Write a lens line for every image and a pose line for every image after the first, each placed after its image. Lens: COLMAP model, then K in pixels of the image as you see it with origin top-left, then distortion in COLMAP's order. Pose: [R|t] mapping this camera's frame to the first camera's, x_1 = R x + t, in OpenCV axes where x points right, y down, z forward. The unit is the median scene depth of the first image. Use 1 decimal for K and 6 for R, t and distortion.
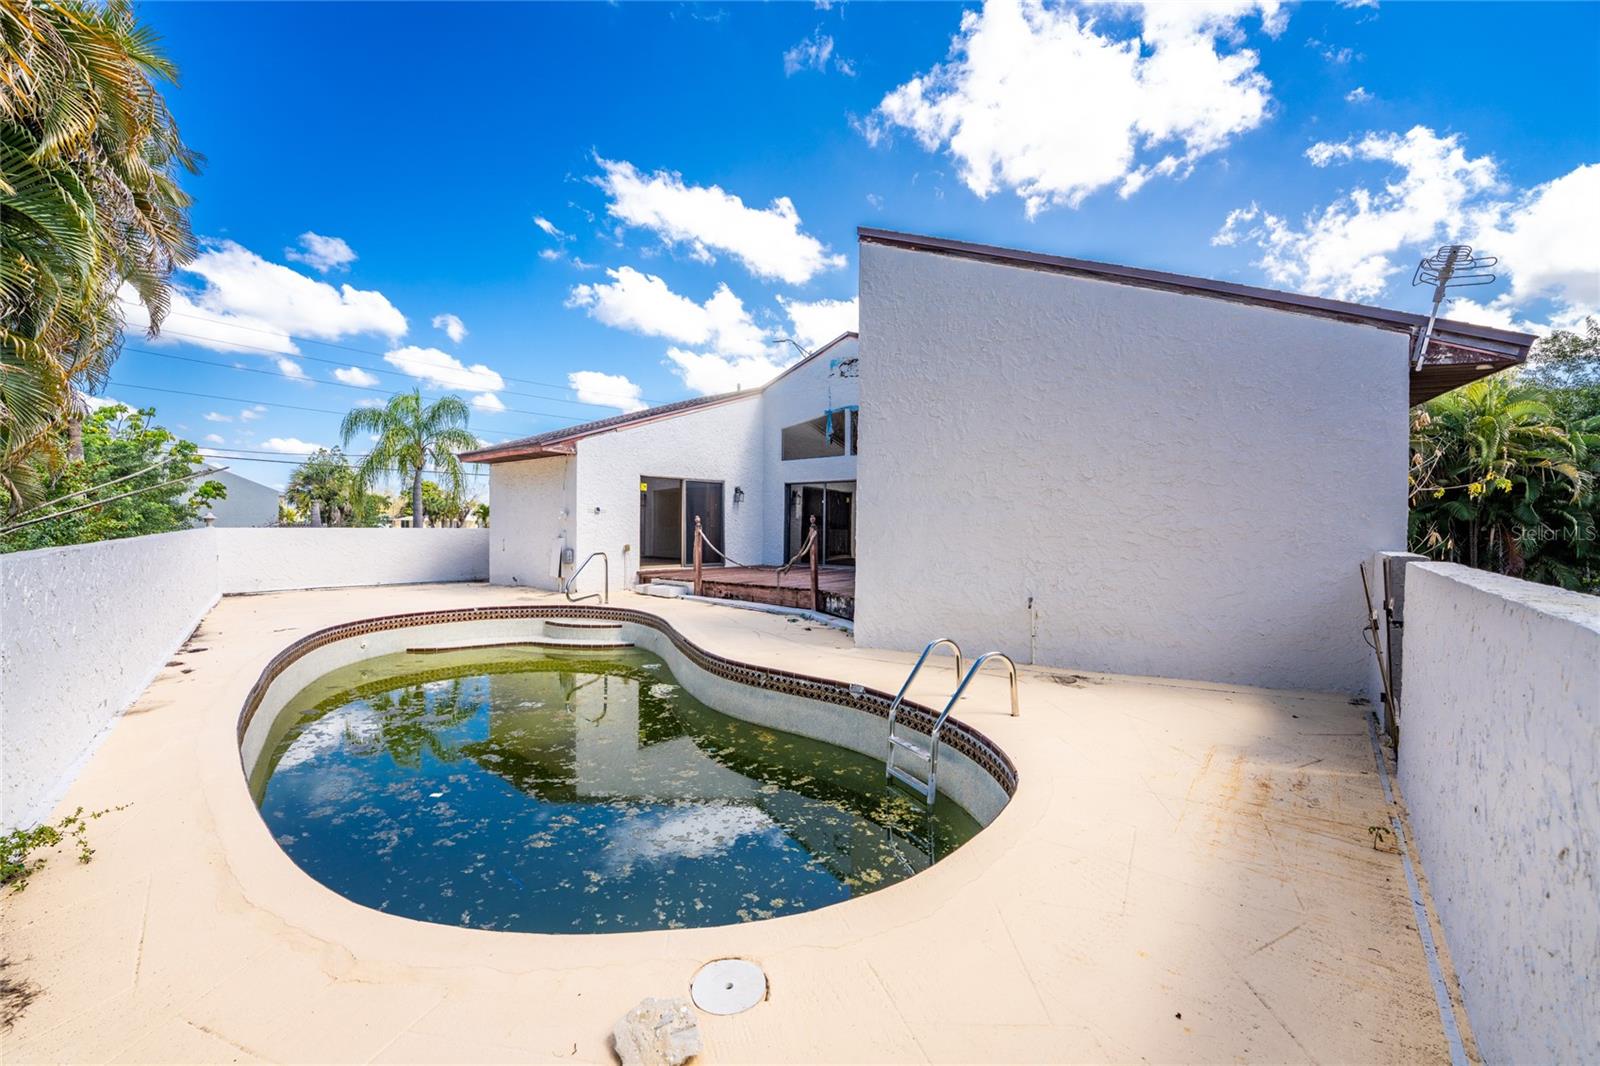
lens RADIAL K [[705.6, 0, 800.0], [0, 705.6, 533.0], [0, 0, 1]] dist [0.001861, -0.000006]
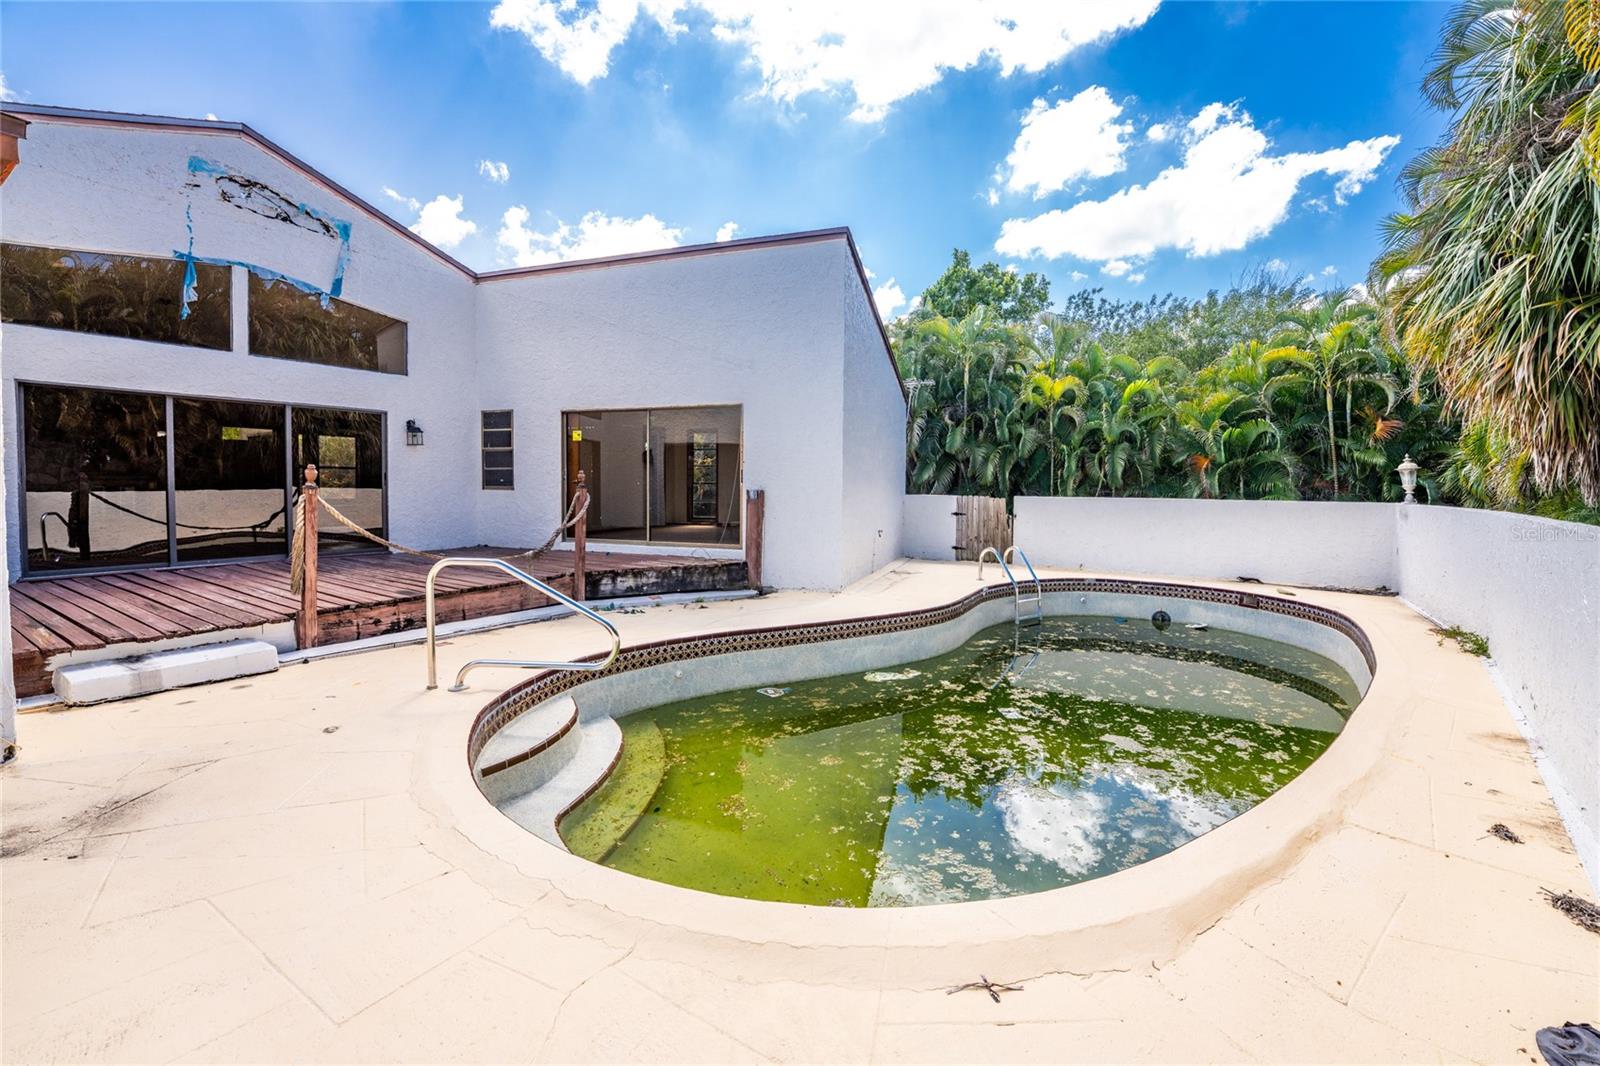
lens RADIAL K [[673.7, 0, 793.2], [0, 673.7, 509.9], [0, 0, 1]] dist [-0.017524, -0.000149]
pose [[-0.129727, -0.052809, 0.990142, -0.479921], [0.004598, 0.998538, 0.053859, -0.013752], [-0.991539, 0.011539, -0.129294, 0.616142]]
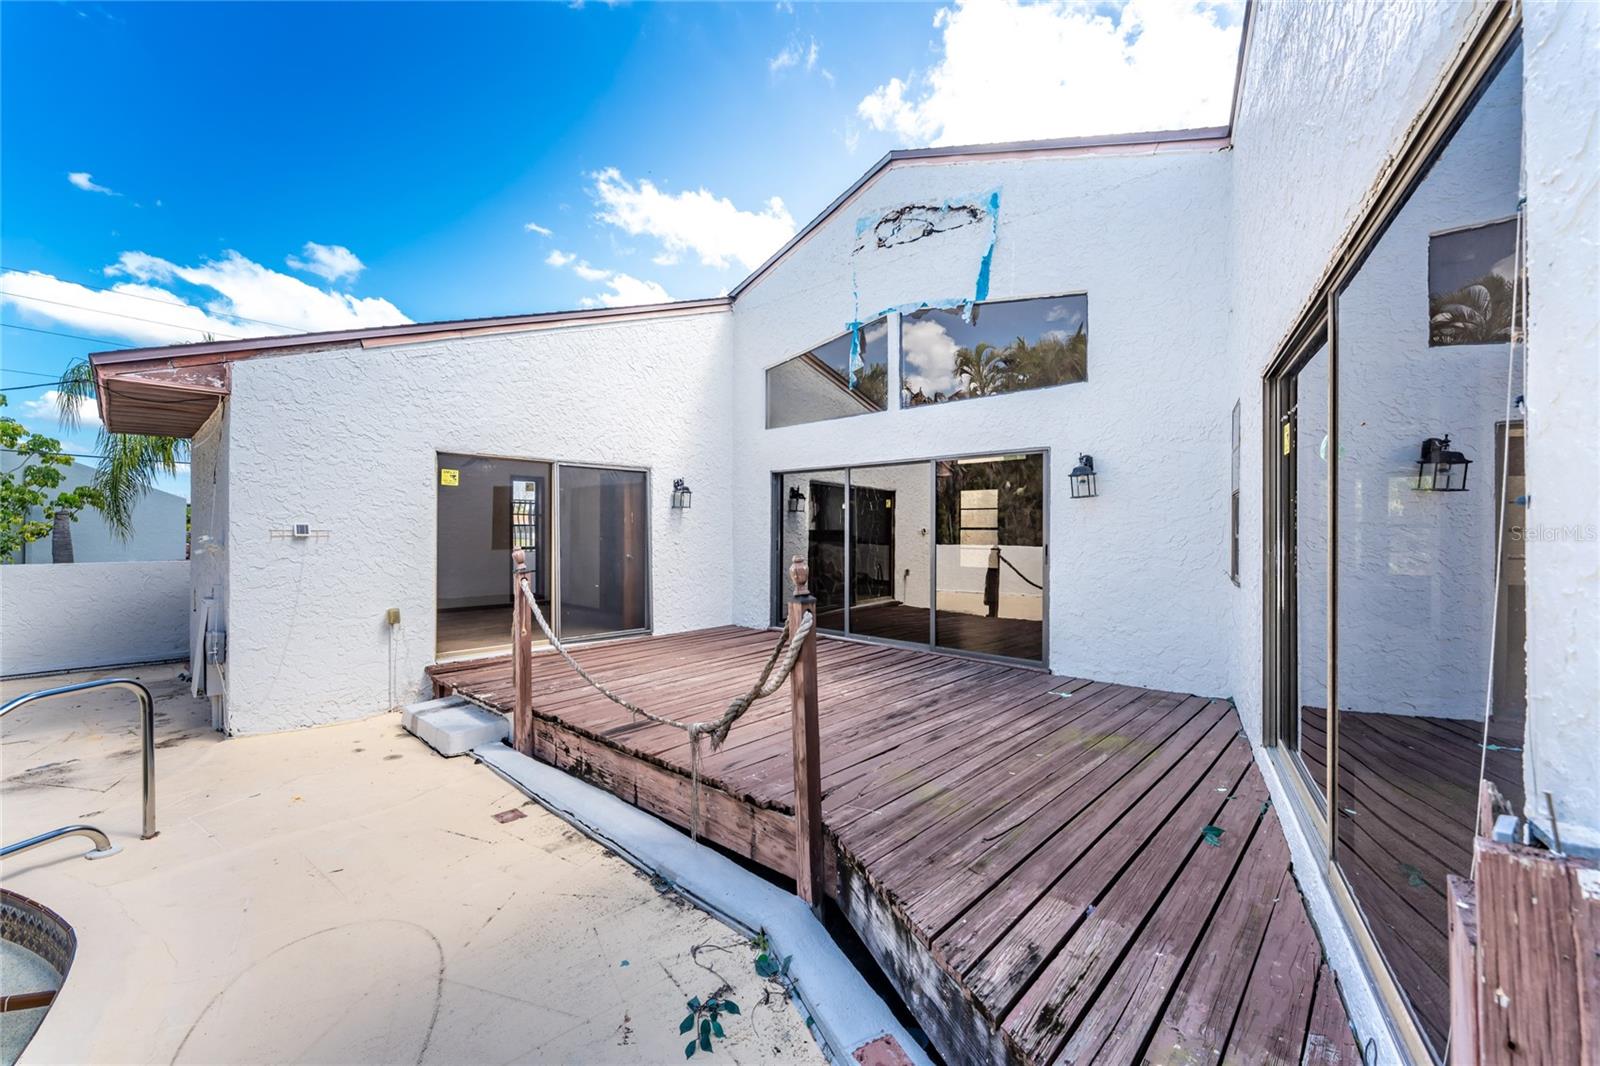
lens RADIAL K [[645.0, 0, 800.0], [0, 645.0, 533.0], [0, 0, 1]] dist [-0.000447, -0.000056]
pose [[0.999080, -0.011968, -0.041172, 0.019233], [0.011535, 0.999876, -0.010754, -0.019938], [0.041295, 0.010269, 0.999094, 0.531568]]
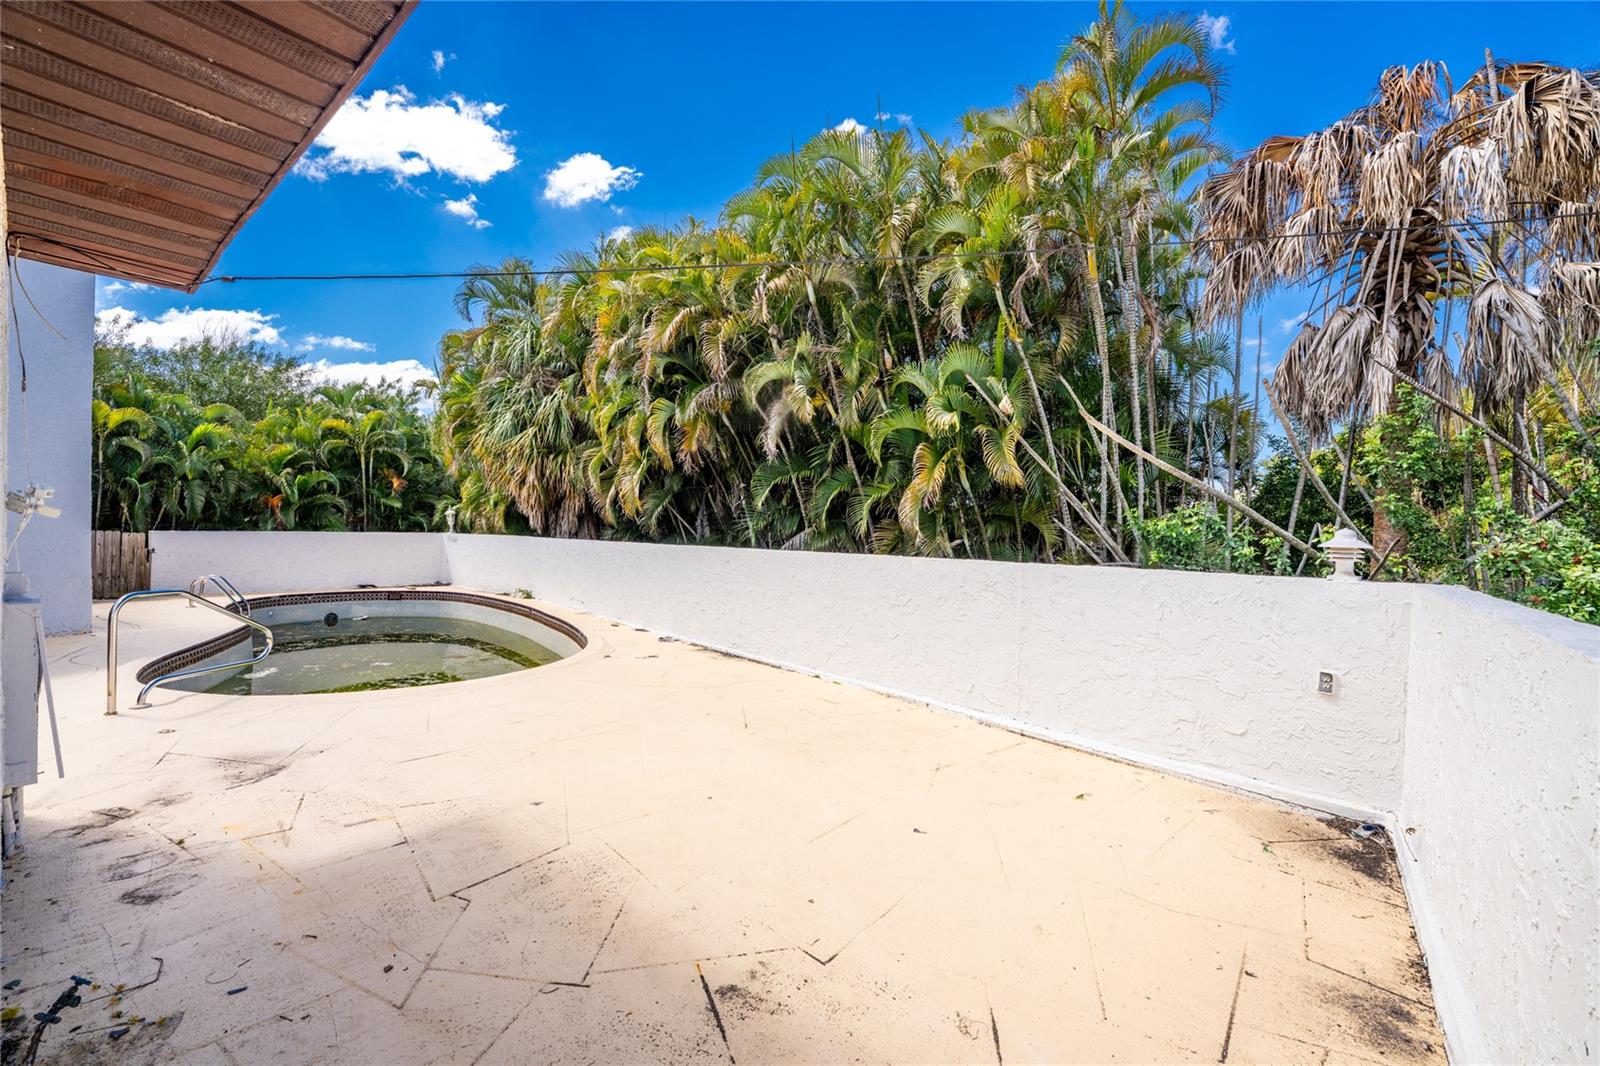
lens RADIAL K [[673.7, 0, 793.2], [0, 673.7, 509.9], [0, 0, 1]] dist [-0.017524, -0.000149]
pose [[-0.998722, -0.032737, -0.038512, -0.467026], [-0.032174, 0.999368, -0.015141, -0.022383], [0.038983, -0.013883, -0.999143, 1.043462]]
